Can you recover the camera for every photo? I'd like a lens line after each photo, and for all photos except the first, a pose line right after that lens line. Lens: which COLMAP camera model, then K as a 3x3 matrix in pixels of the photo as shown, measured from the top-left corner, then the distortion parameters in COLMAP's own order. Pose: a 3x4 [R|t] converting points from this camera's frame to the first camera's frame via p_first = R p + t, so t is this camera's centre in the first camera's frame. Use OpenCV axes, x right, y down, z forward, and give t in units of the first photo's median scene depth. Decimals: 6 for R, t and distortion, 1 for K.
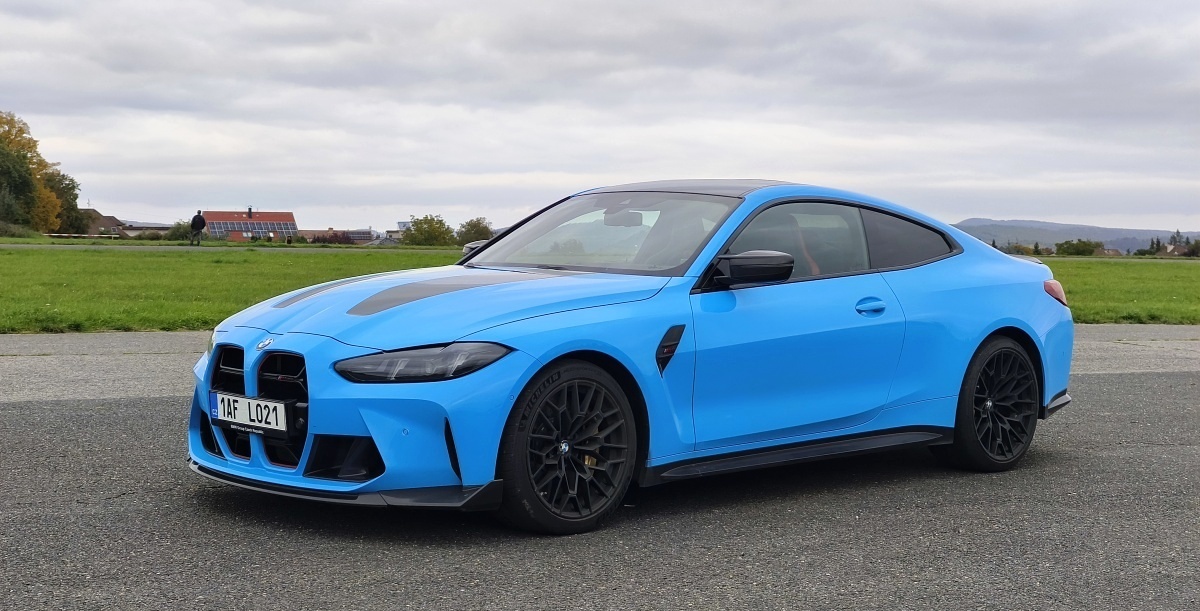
lens RADIAL K [[1852.9, 0, 551.0], [0, 1852.9, 279.0], [0, 0, 1]] dist [0.065026, 0.000000]
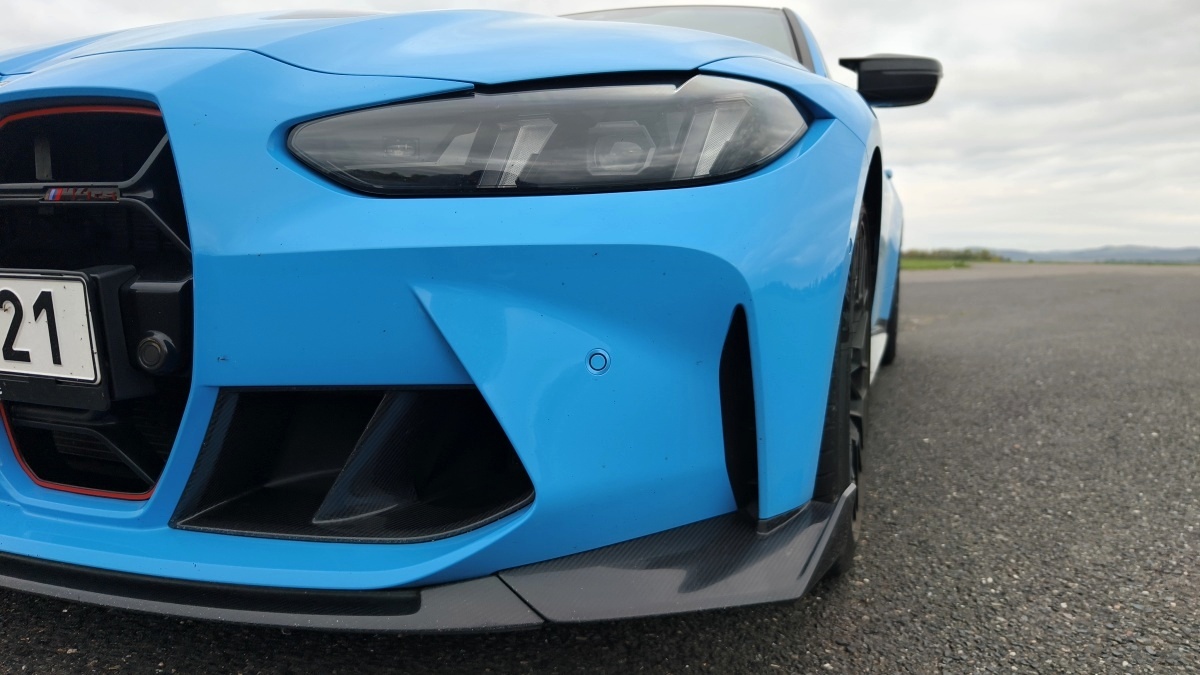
lens RADIAL K [[807.9, 0, 596.1], [0, 807.9, 356.8], [0, 0, 1]] dist [-0.012730, -0.002010]
pose [[0.892494, -0.057206, 0.447417, -0.115794], [0.011451, 0.994479, 0.104309, 0.059346], [-0.450914, -0.087972, 0.888222, 0.767494]]
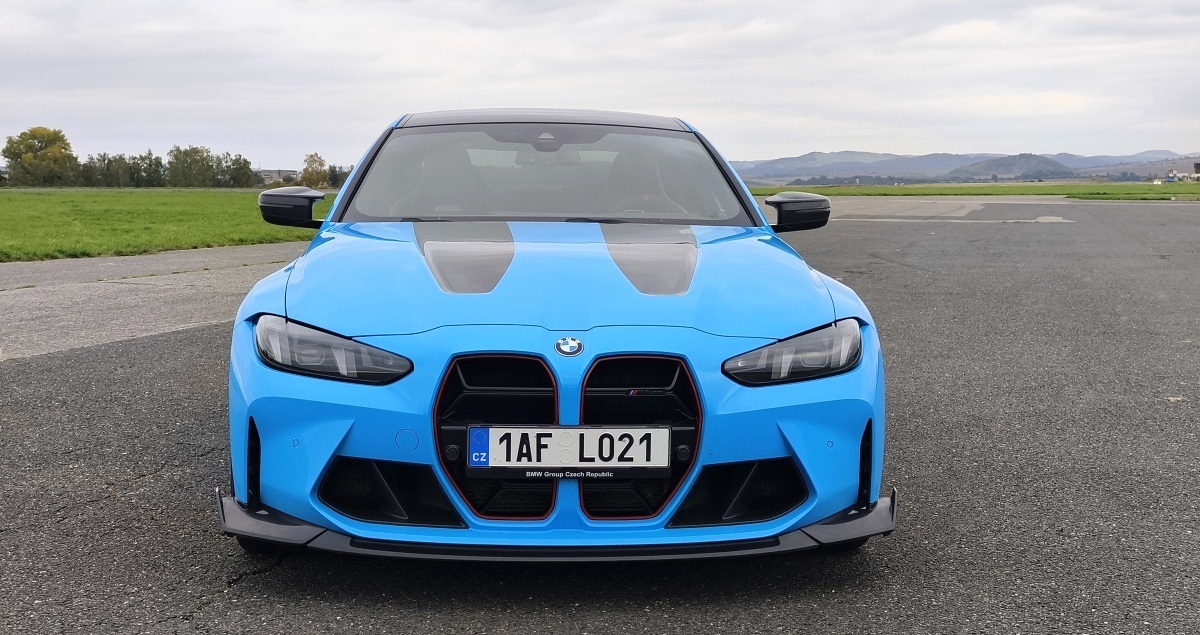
lens RADIAL K [[1772.6, 0, 601.4], [0, 1772.6, 320.6], [0, 0, 1]] dist [0.077433, 0.000000]
pose [[0.608042, -0.076641, 0.790196, -0.602870], [0.026530, 0.996735, 0.076259, -0.021287], [-0.793461, -0.025405, 0.608091, 0.549095]]
